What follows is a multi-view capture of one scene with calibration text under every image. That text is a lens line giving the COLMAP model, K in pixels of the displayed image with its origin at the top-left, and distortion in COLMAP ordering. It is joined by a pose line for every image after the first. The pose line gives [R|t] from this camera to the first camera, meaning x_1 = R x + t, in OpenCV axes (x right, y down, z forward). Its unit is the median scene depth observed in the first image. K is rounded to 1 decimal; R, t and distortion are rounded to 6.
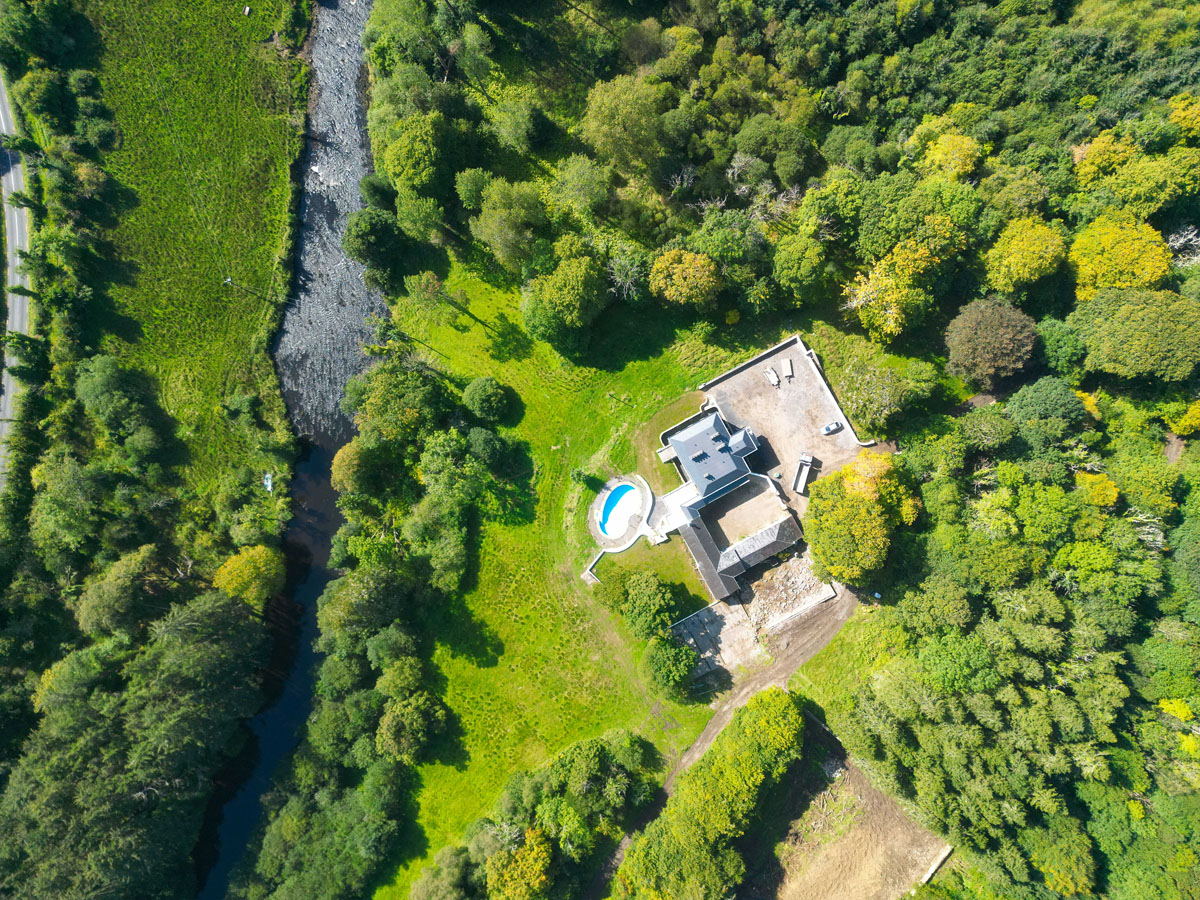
lens RADIAL K [[839.5, 0, 597.9], [0, 839.5, 448.2], [0, 0, 1]] dist [0.016655, -0.023160]
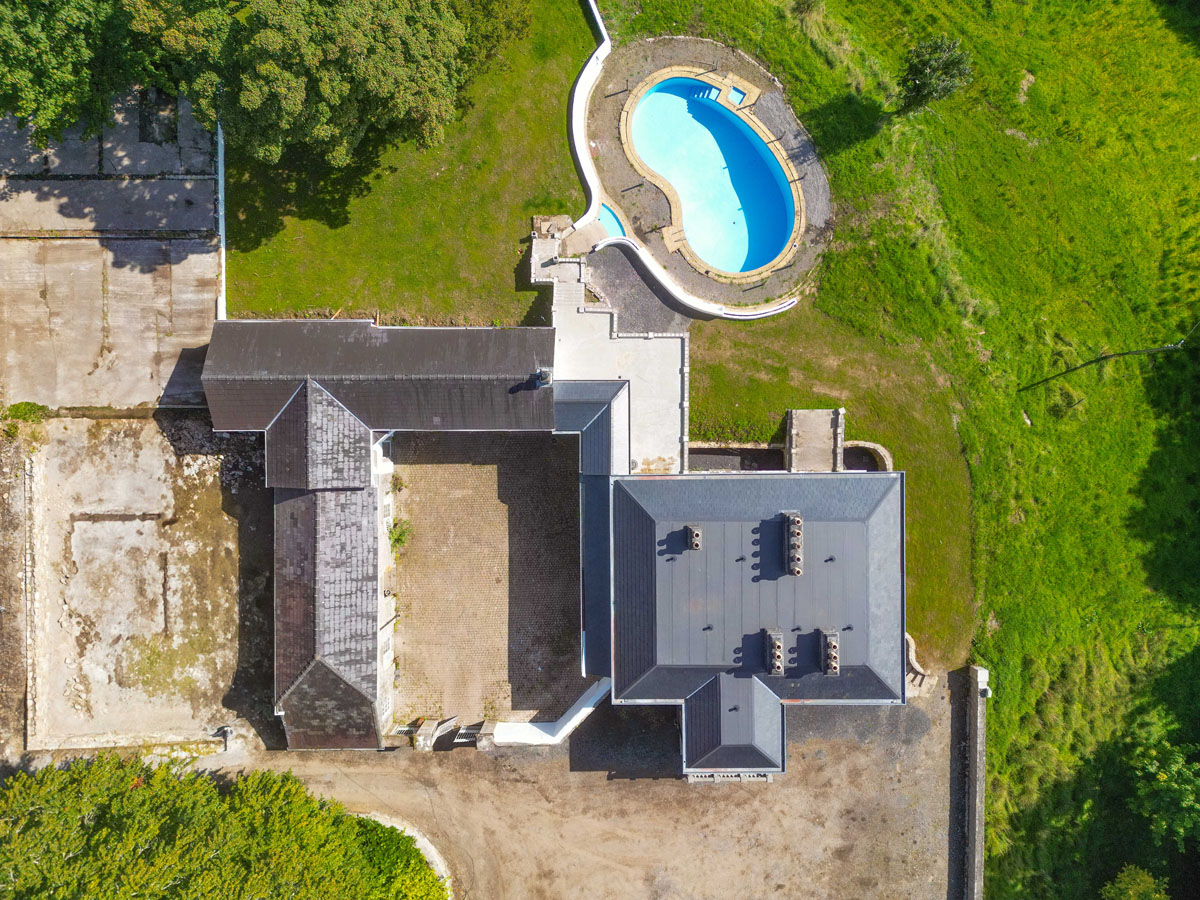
lens RADIAL K [[839.5, 0, 594.6], [0, 839.5, 442.7], [0, 0, 1]] dist [0.016655, -0.023160]
pose [[-0.478865, 0.877568, 0.023722, 0.111527], [-0.876995, -0.479422, 0.032146, 0.058167], [0.039583, -0.005410, 0.999202, 0.744780]]
